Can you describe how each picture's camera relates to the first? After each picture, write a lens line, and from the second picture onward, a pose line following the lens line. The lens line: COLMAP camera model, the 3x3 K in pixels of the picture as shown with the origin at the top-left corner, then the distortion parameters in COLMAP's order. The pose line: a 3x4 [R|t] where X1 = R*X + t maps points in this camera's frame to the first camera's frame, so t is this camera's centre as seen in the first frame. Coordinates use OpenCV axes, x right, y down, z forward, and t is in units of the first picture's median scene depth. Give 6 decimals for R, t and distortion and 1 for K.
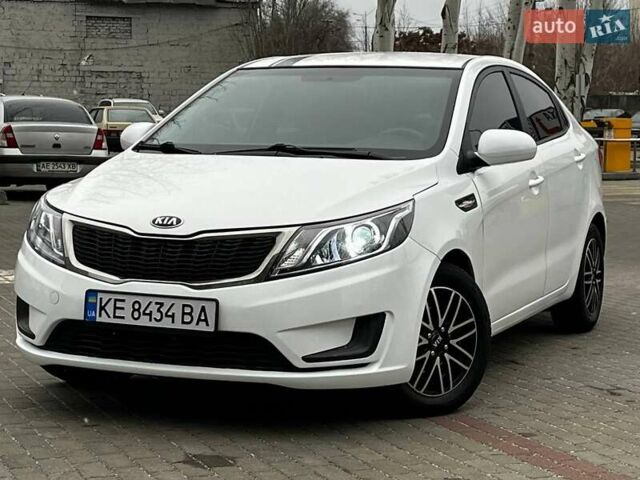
lens RADIAL K [[1477.4, 0, 320.0], [0, 1477.4, 240.0], [0, 0, 1]] dist [0.160199, -0.383908]
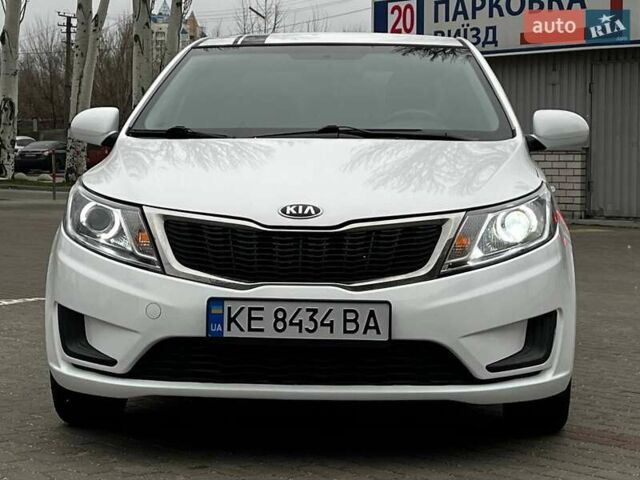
lens RADIAL K [[1477.4, 0, 320.0], [0, 1477.4, 240.0], [0, 0, 1]] dist [0.160199, -0.383908]
pose [[0.942637, -0.026907, 0.332733, -0.371105], [0.035215, 0.999200, -0.018963, 0.019819], [-0.331957, 0.029593, 0.942830, 0.230968]]
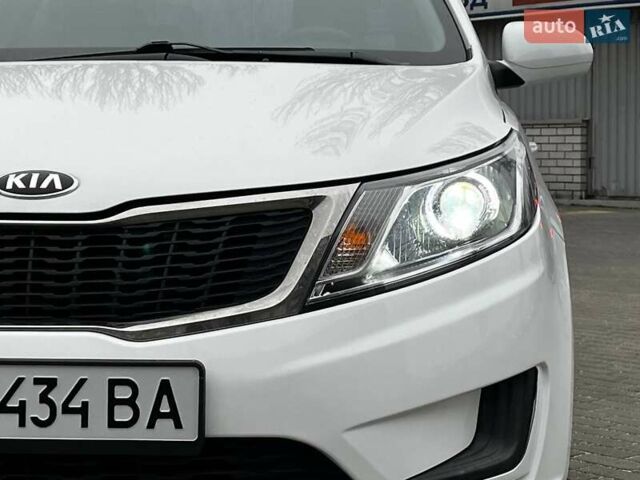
lens RADIAL K [[1477.4, 0, 320.0], [0, 1477.4, 240.0], [0, 0, 1]] dist [0.160199, -0.383908]
pose [[0.942470, -0.038492, 0.332067, -0.170234], [0.043519, 0.999023, -0.007711, 0.010530], [-0.331446, 0.021719, 0.943224, 0.586818]]
